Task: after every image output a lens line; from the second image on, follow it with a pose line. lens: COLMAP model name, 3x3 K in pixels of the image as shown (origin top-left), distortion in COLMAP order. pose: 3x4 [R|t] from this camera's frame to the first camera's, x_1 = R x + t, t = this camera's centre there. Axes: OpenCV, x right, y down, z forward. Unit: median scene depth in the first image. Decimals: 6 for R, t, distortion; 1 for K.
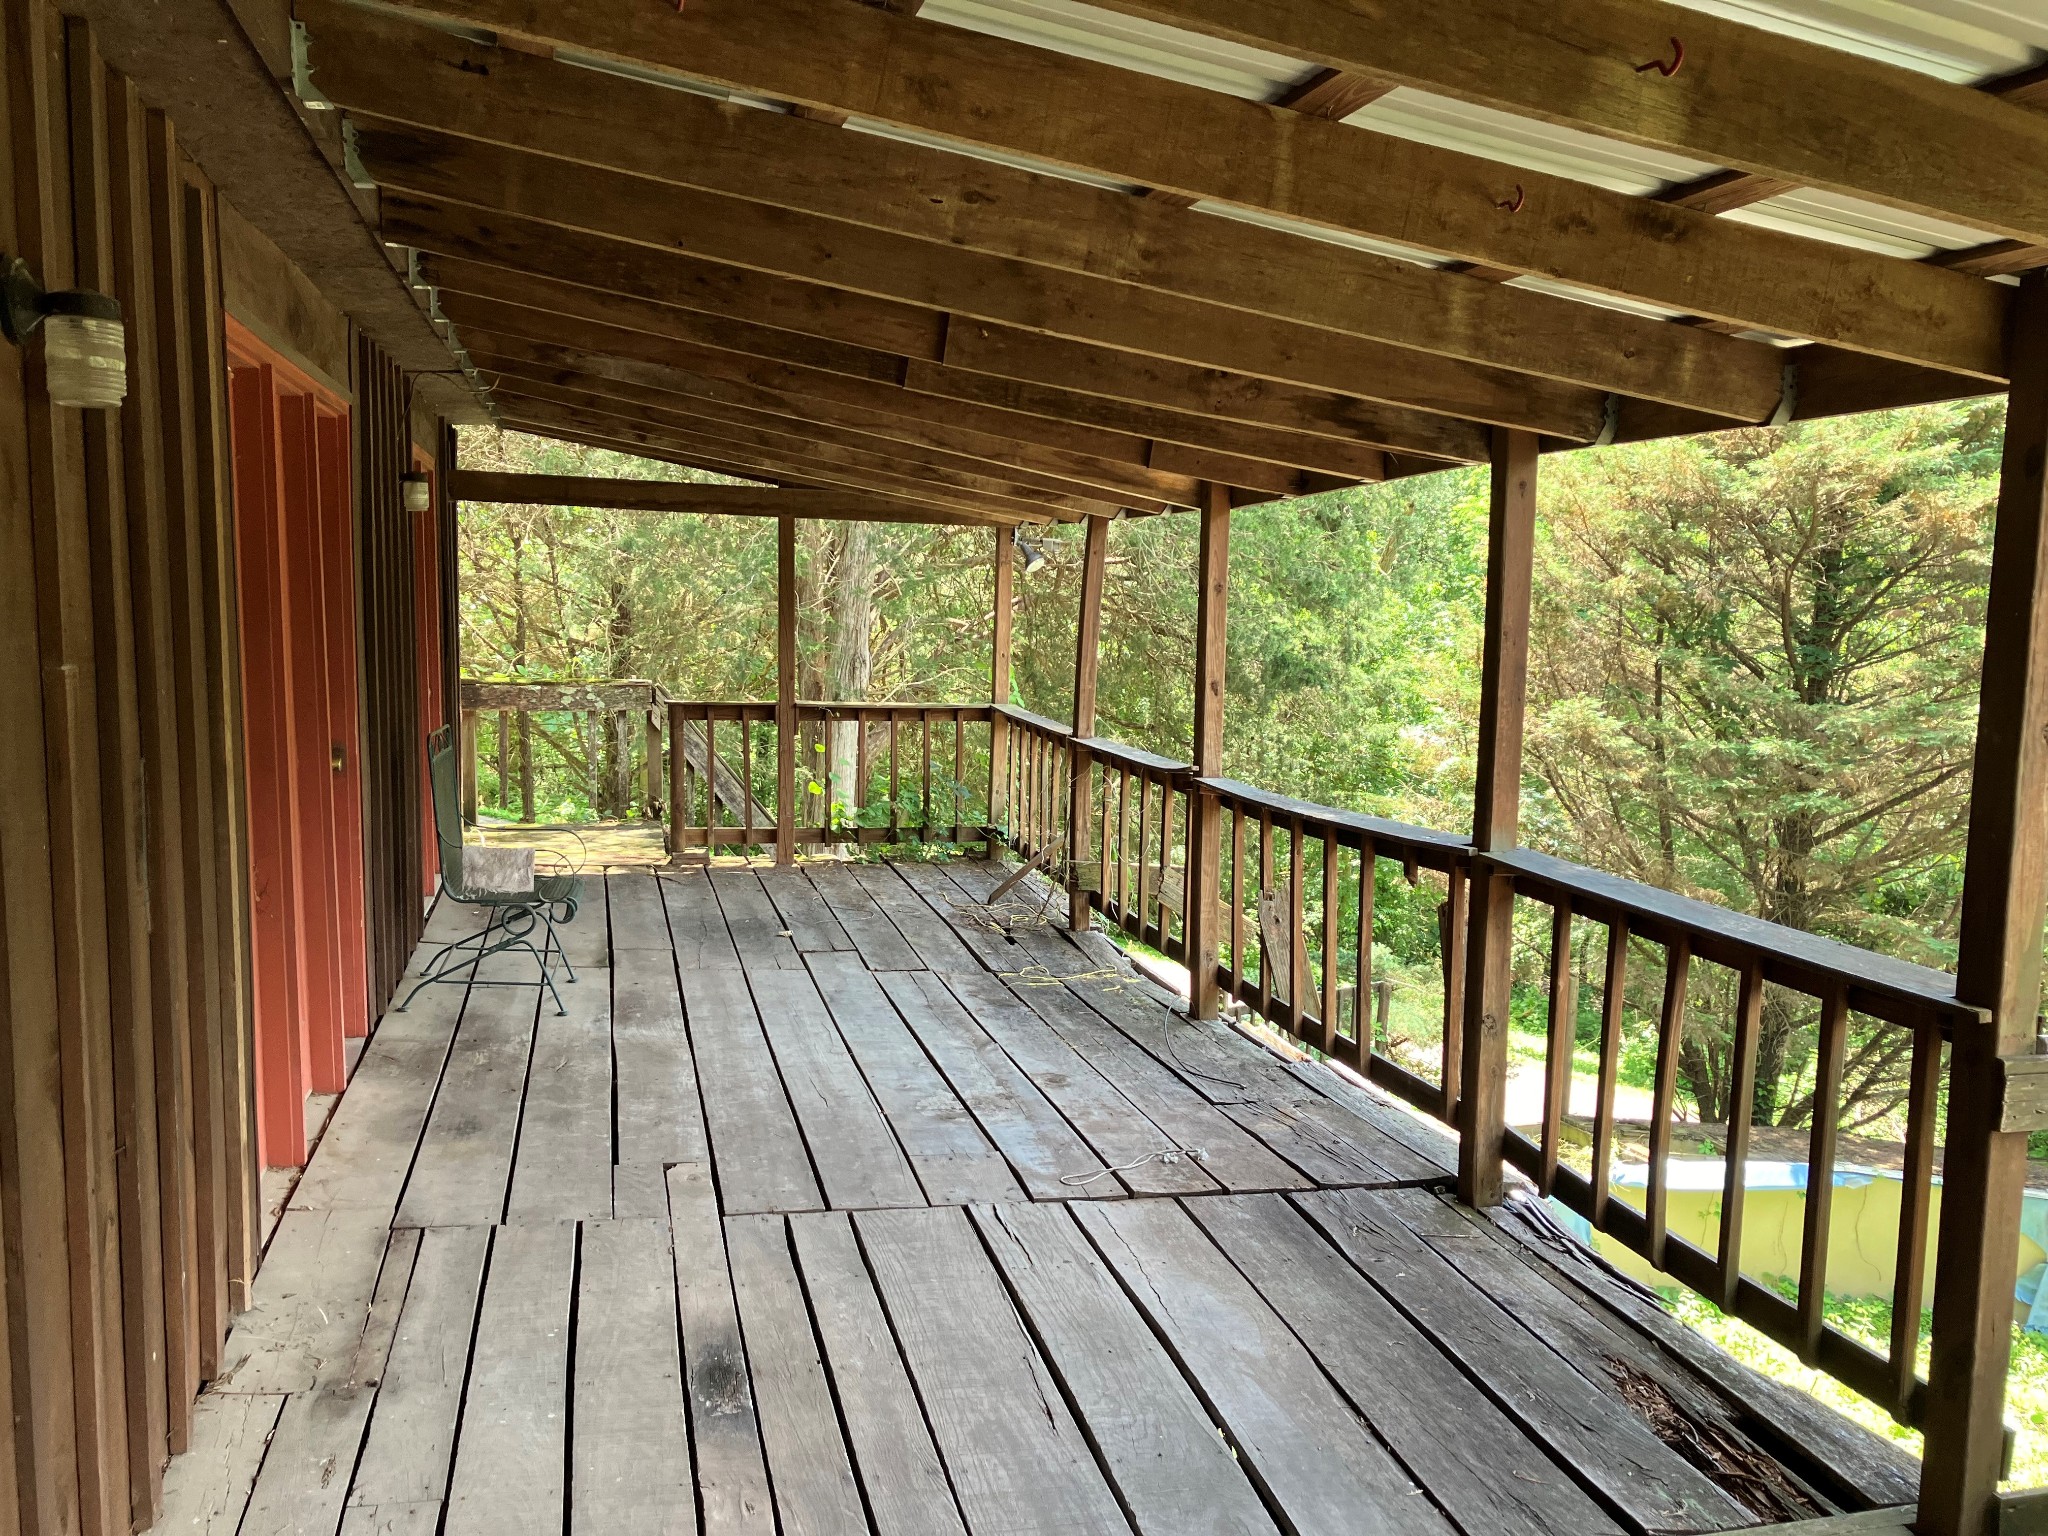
lens RADIAL K [[1661.7, 0, 1024.0], [0, 1661.7, 768.0], [0, 0, 1]] dist [-0.007233, -0.009569]
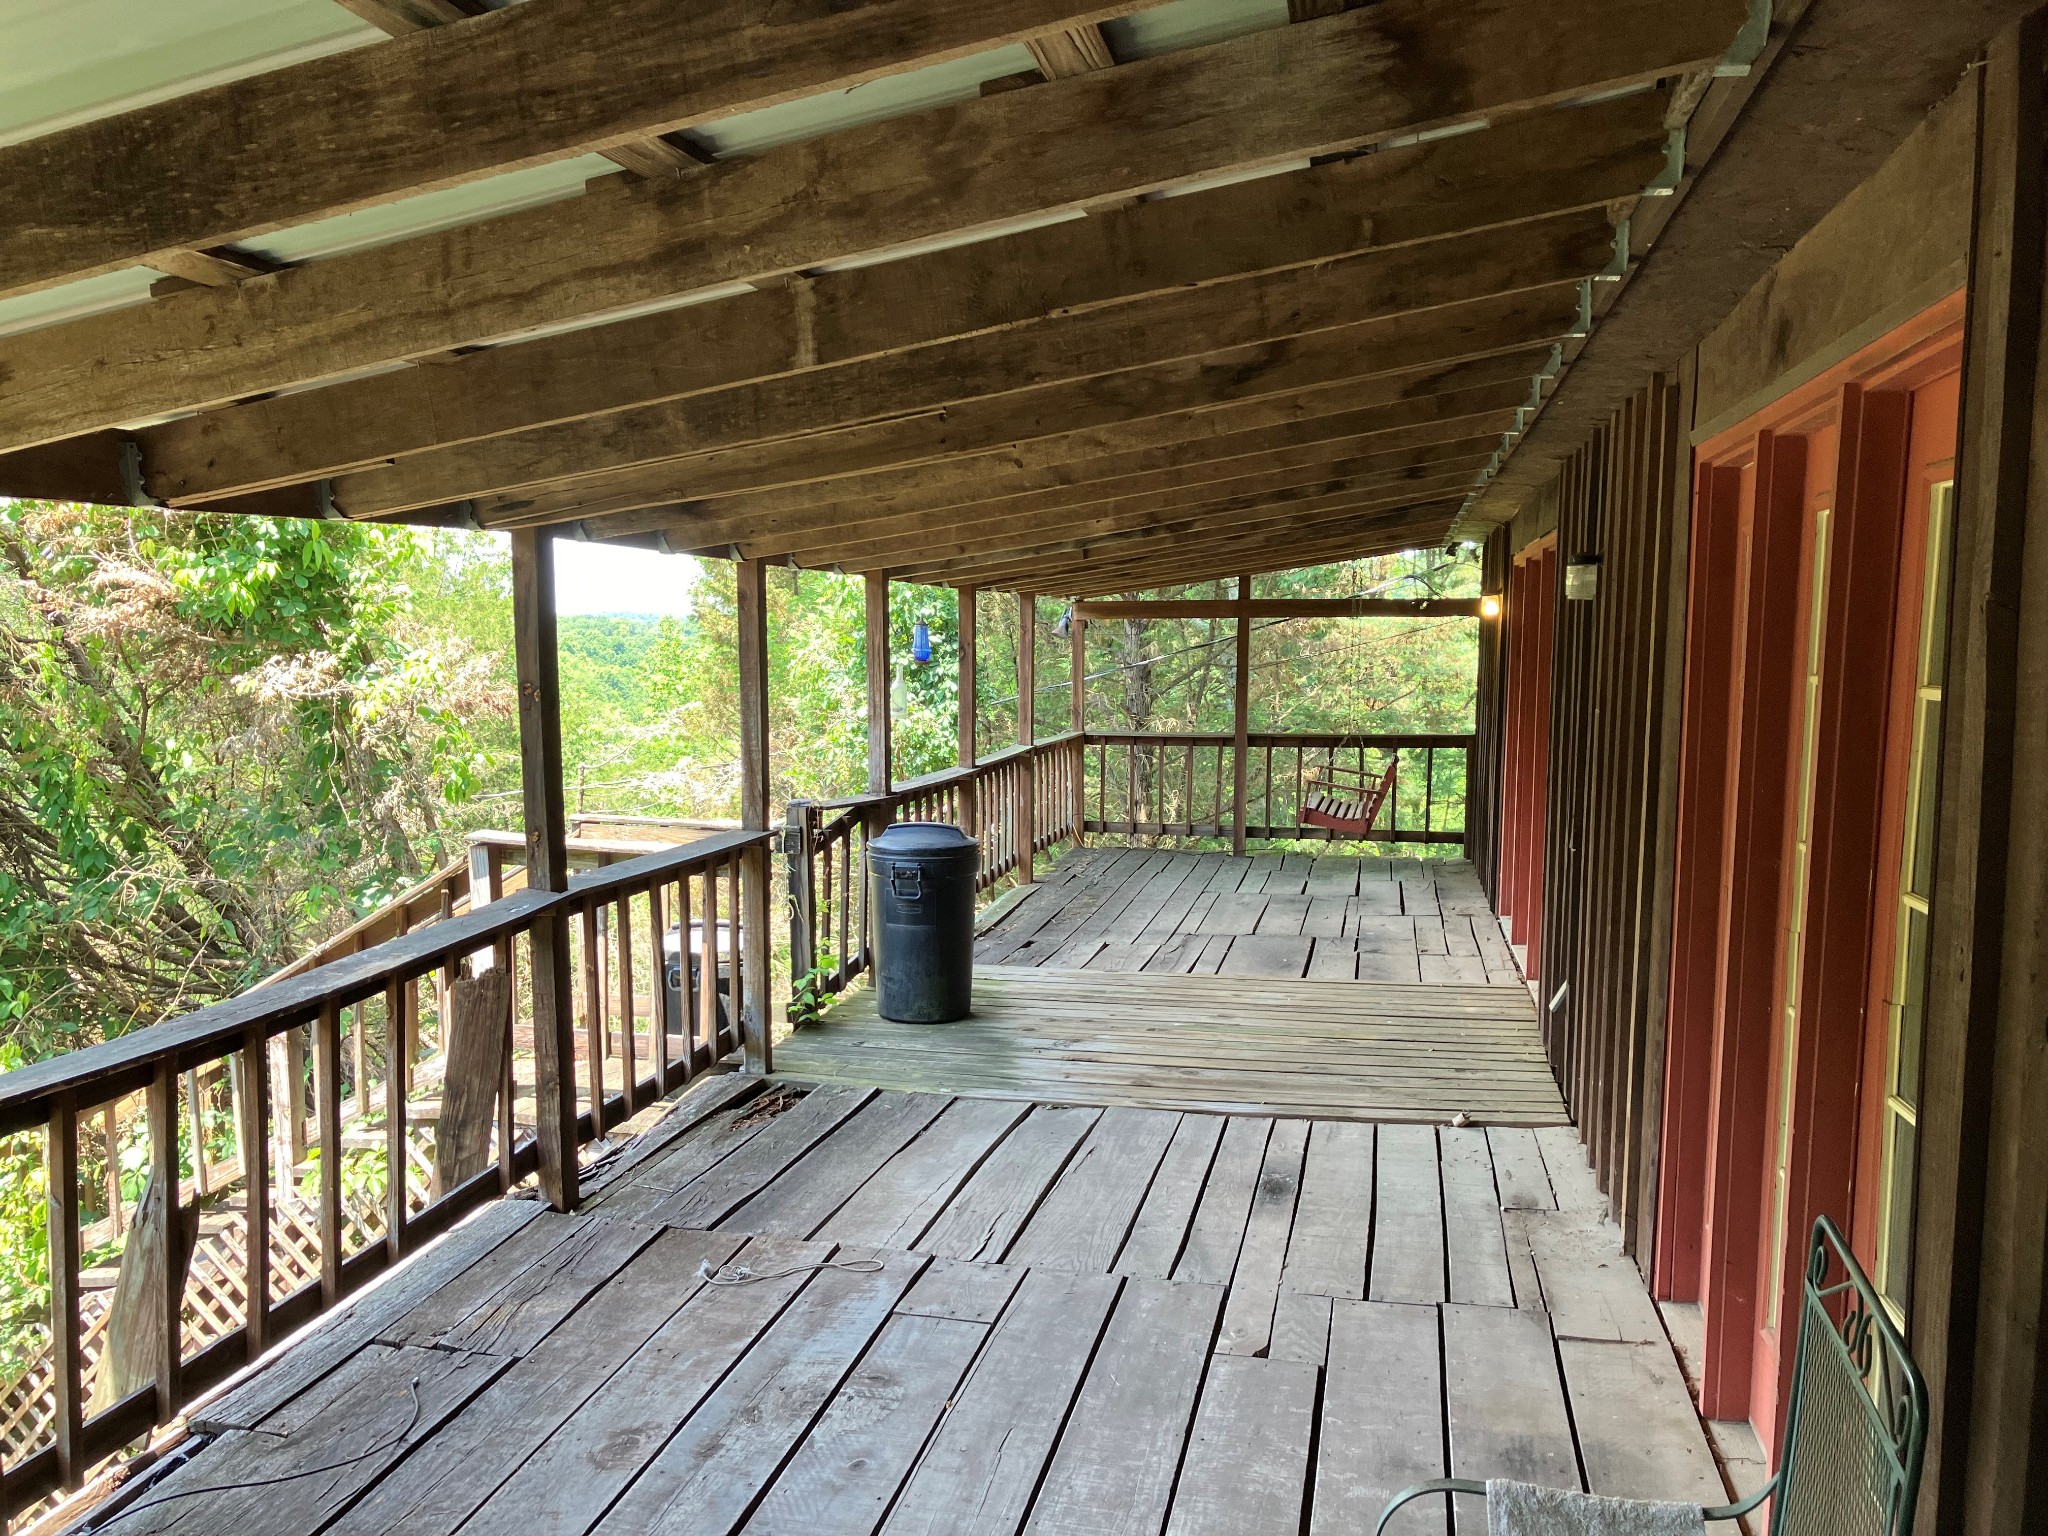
lens RADIAL K [[1661.7, 0, 1024.0], [0, 1661.7, 768.0], [0, 0, 1]] dist [-0.007233, -0.009569]
pose [[-0.892173, -0.063809, 0.447164, -0.525686], [0.023133, 0.982218, 0.186315, -0.247296], [-0.451101, 0.176569, -0.874832, 1.966668]]
